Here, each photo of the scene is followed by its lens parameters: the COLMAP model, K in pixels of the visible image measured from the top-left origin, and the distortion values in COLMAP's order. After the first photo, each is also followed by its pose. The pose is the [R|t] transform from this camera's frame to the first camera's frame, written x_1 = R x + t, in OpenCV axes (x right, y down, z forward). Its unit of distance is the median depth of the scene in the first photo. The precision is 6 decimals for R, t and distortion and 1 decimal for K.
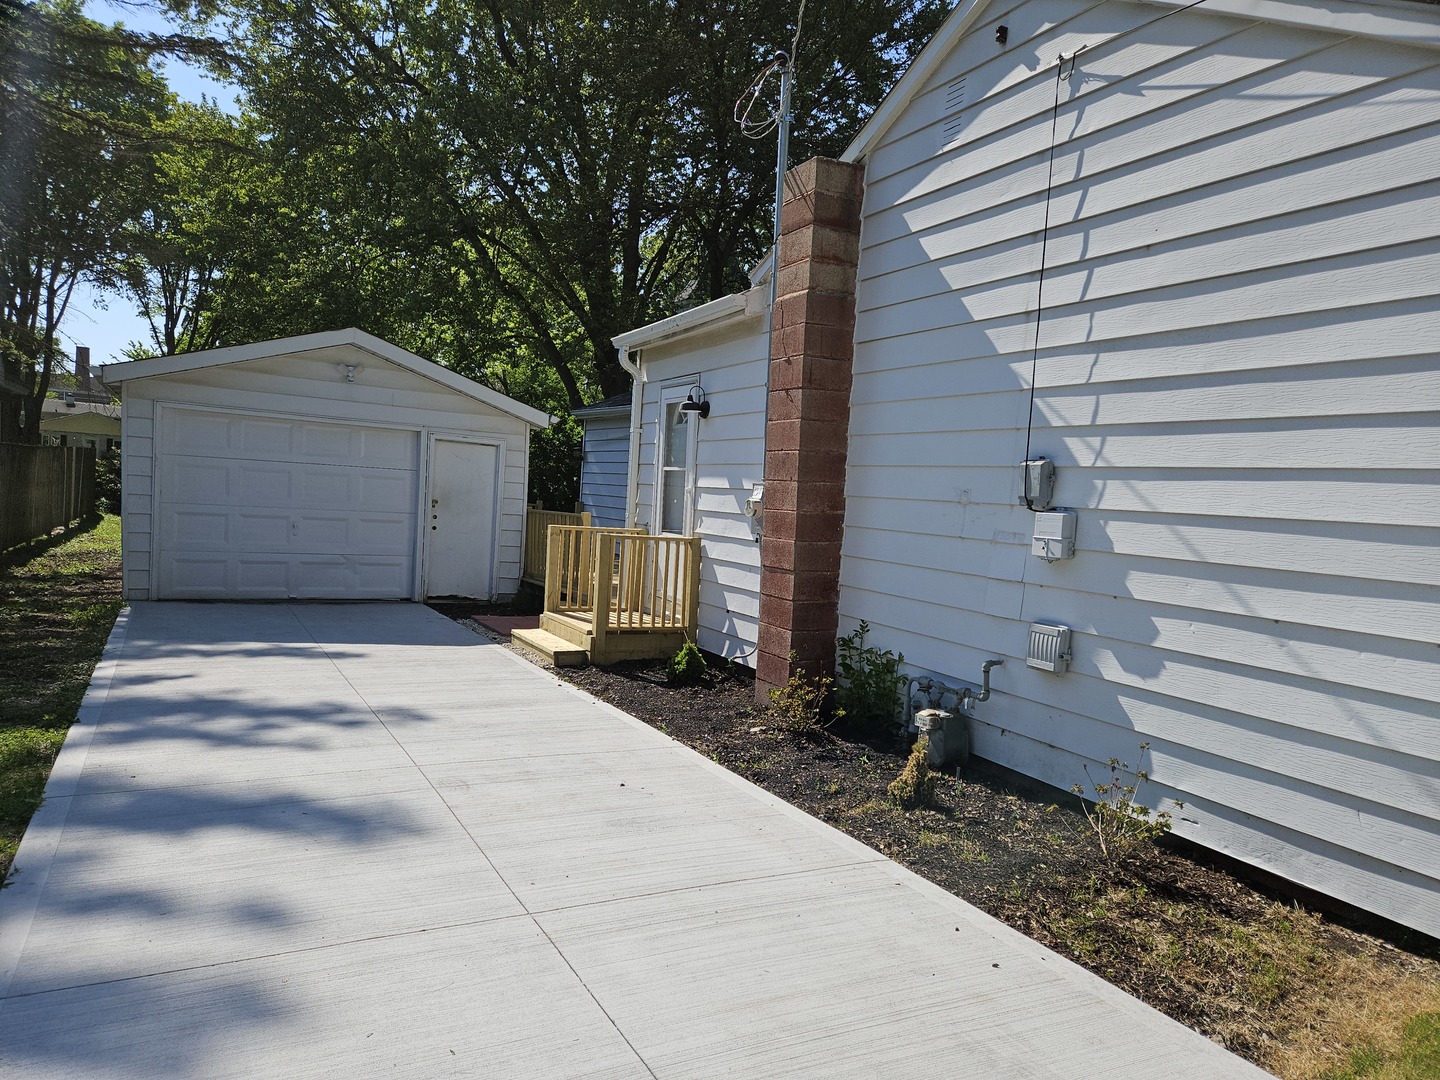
lens RADIAL K [[964.9, 0, 720.0], [0, 964.9, 540.0], [0, 0, 1]] dist [0.003196, 0.000481]
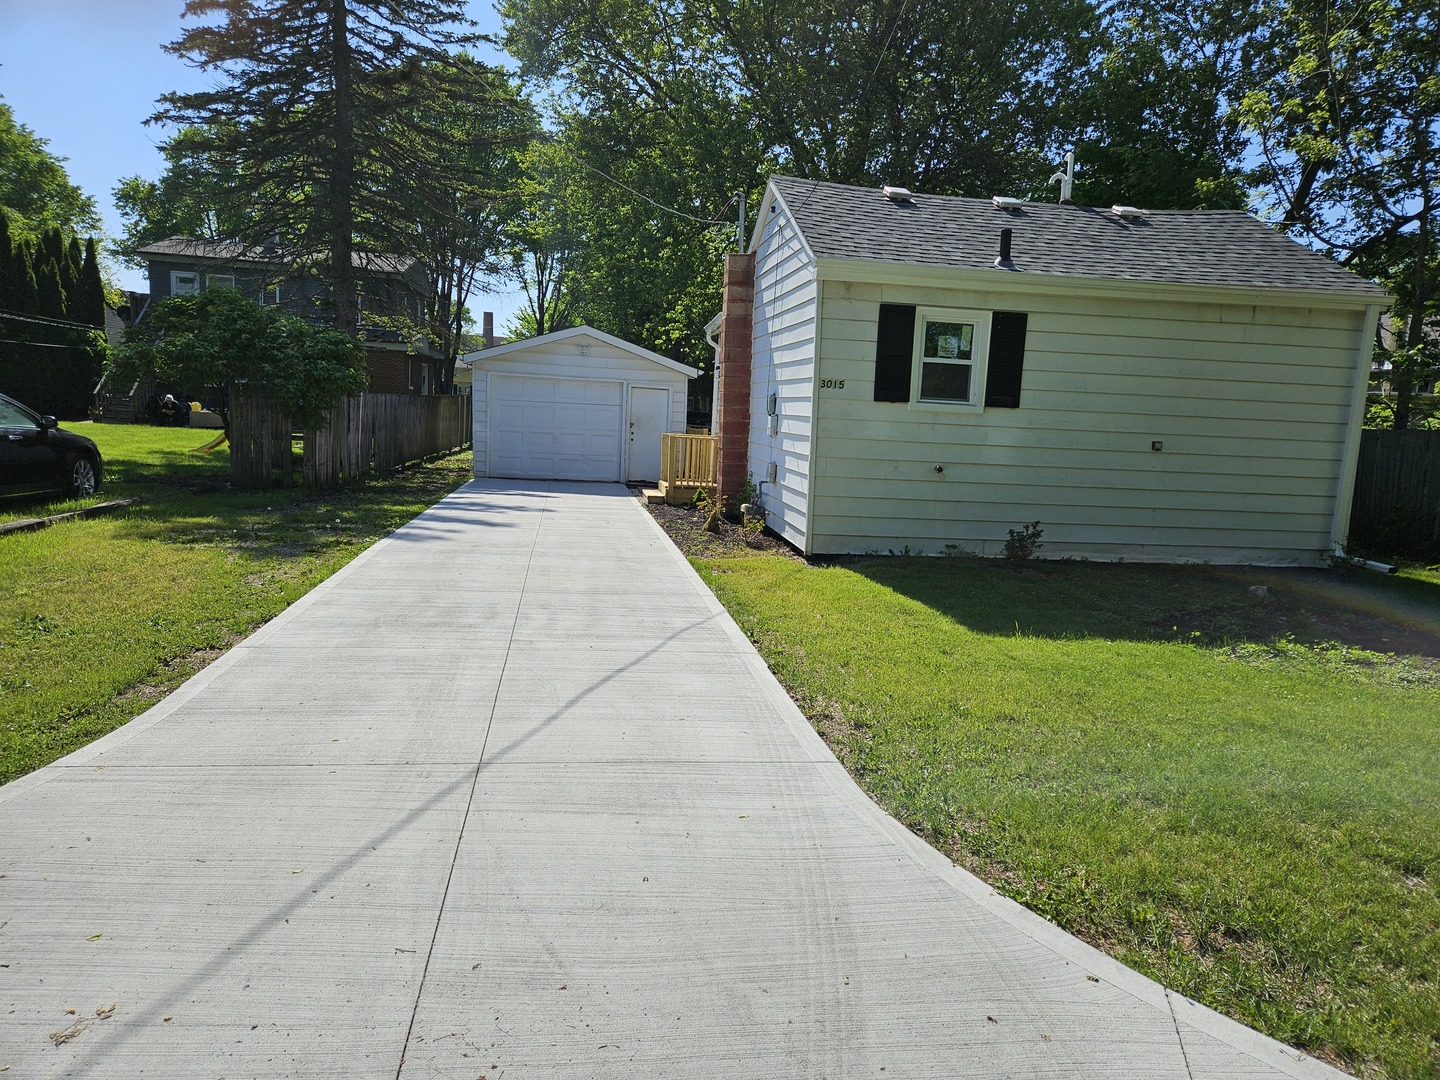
lens RADIAL K [[964.9, 0, 720.0], [0, 964.9, 540.0], [0, 0, 1]] dist [0.003196, 0.000481]
pose [[0.937775, 0.030434, -0.345908, 0.443332], [-0.008167, 0.997809, 0.065650, 0.050962], [0.347148, -0.058740, 0.935969, -0.549175]]
